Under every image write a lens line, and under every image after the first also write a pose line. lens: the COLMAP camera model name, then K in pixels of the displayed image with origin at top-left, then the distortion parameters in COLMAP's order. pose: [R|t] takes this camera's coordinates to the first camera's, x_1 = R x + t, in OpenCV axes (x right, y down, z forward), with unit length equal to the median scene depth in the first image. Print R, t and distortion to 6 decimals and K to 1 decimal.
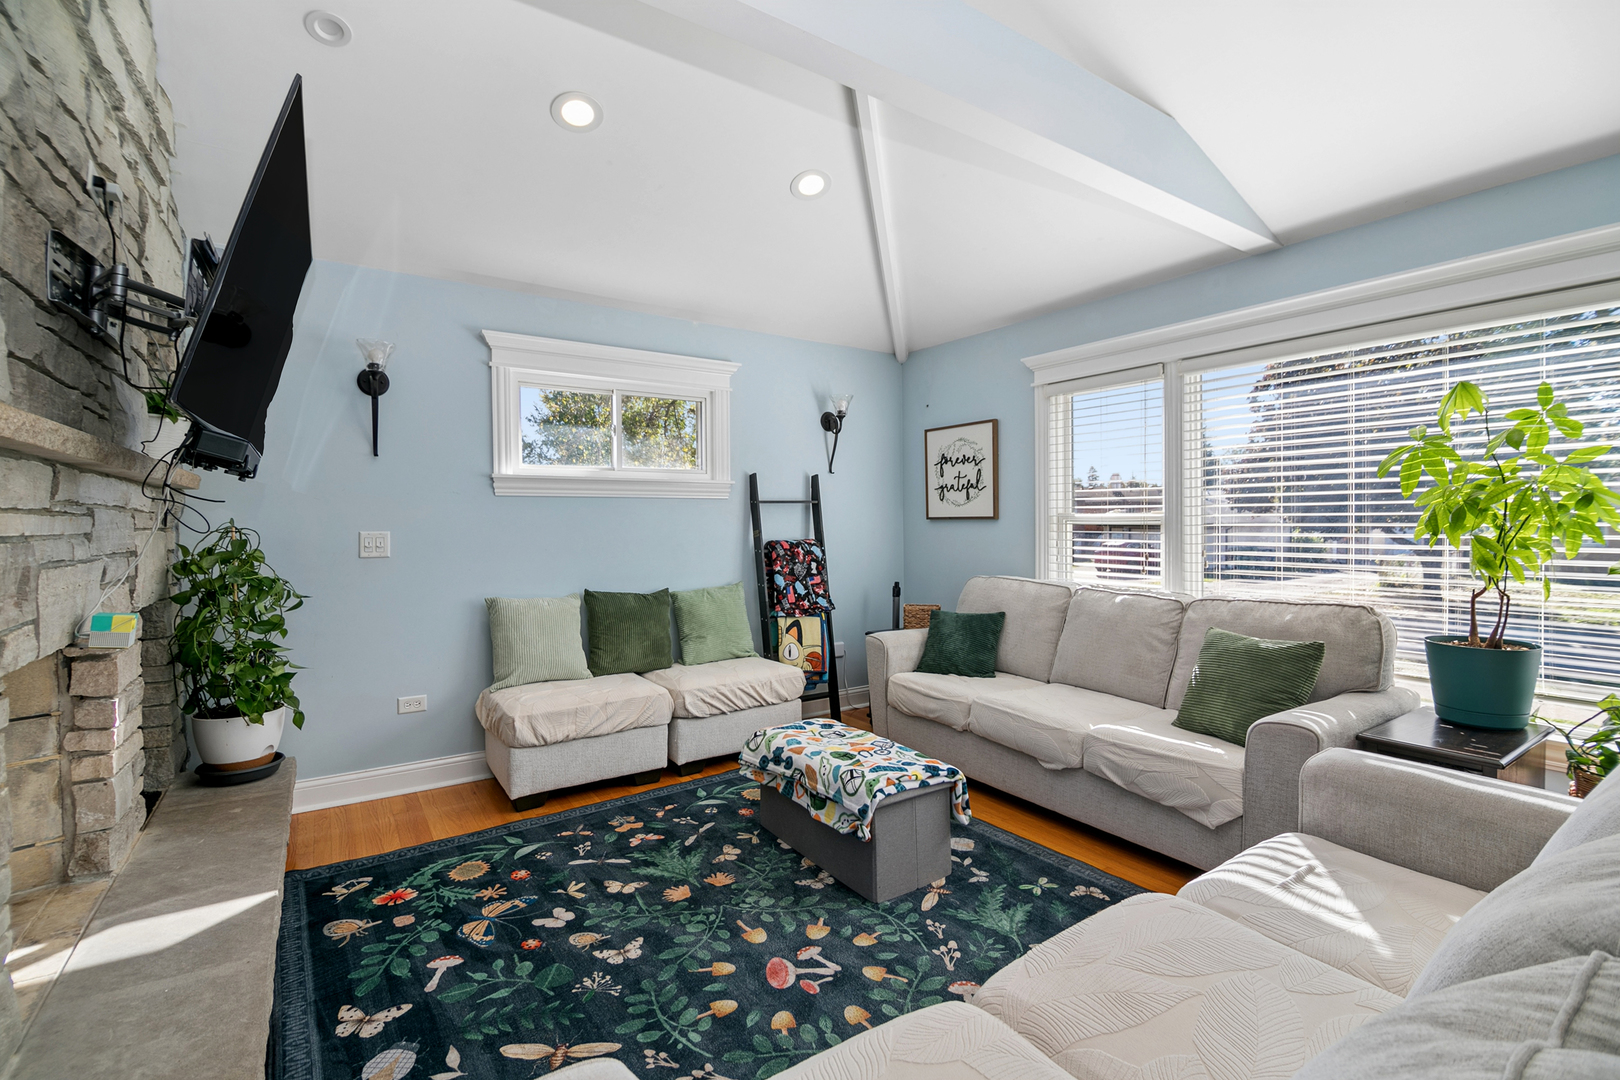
lens RADIAL K [[730.0, 0, 814.3], [0, 730.0, 526.7], [0, 0, 1]] dist [-0.019491, -0.001284]
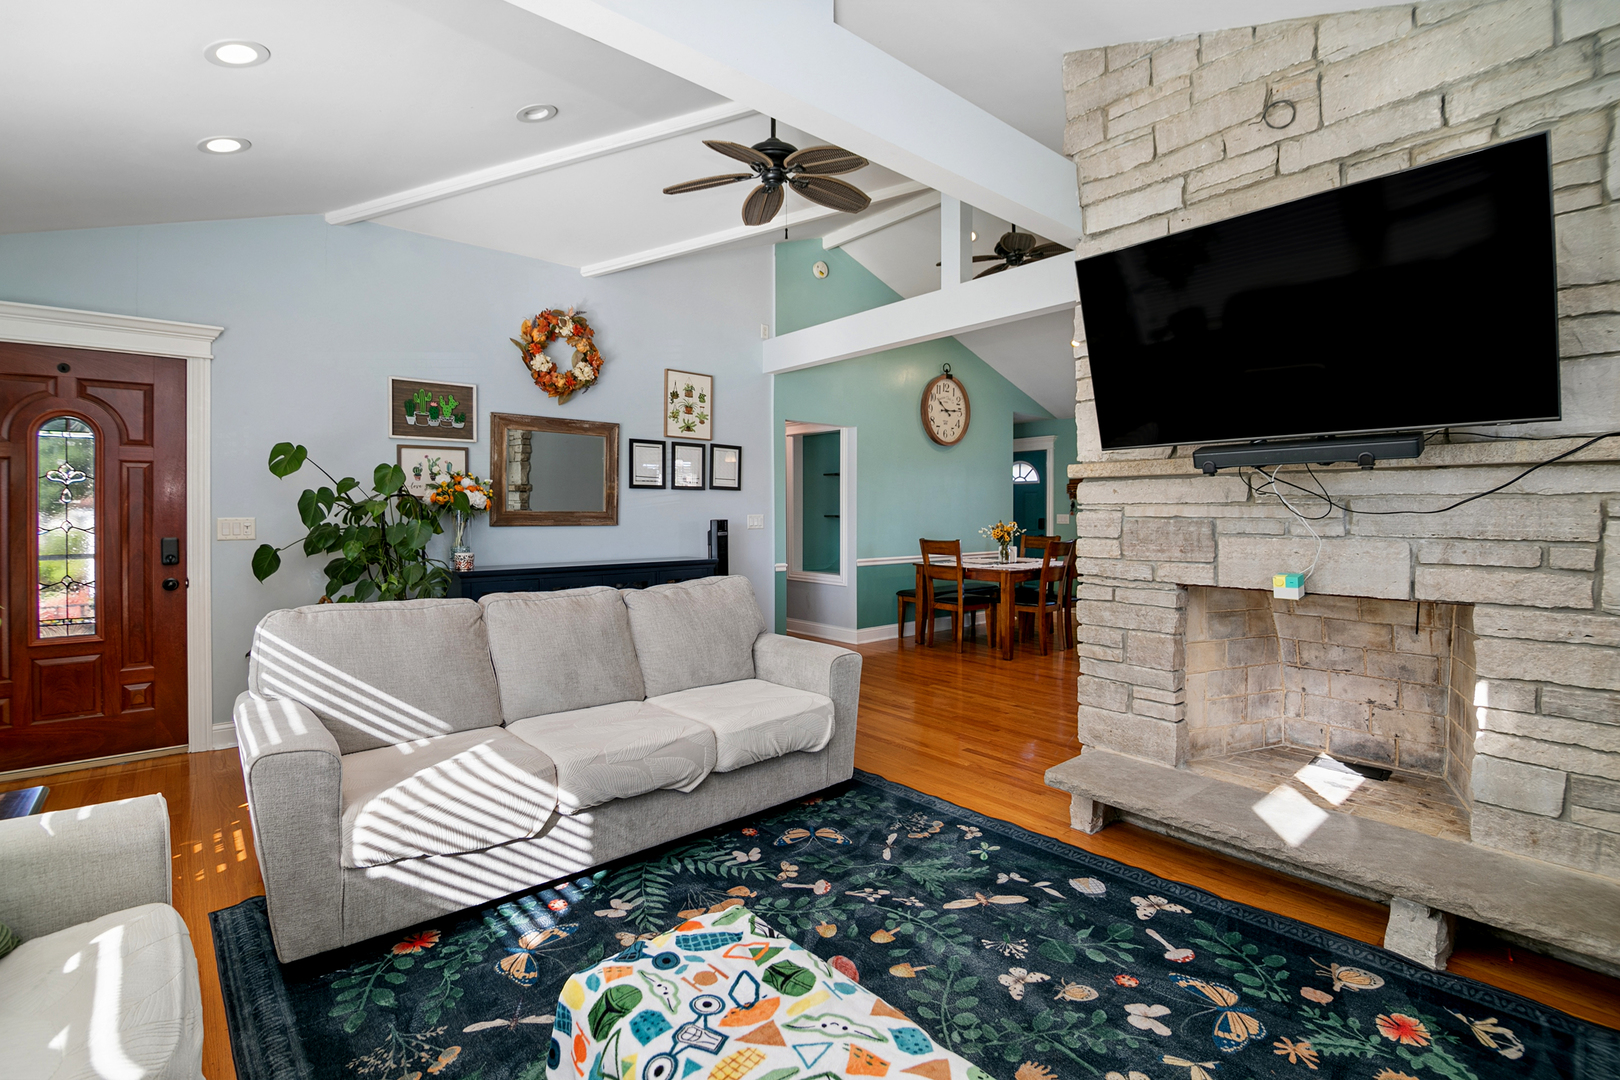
lens RADIAL K [[730.0, 0, 814.3], [0, 730.0, 526.7], [0, 0, 1]] dist [-0.019491, -0.001284]
pose [[-0.992854, 0.005546, -0.119208, 0.096305], [0.001951, 0.999540, 0.030258, -0.014341], [0.119321, 0.029809, -0.992408, 1.783877]]
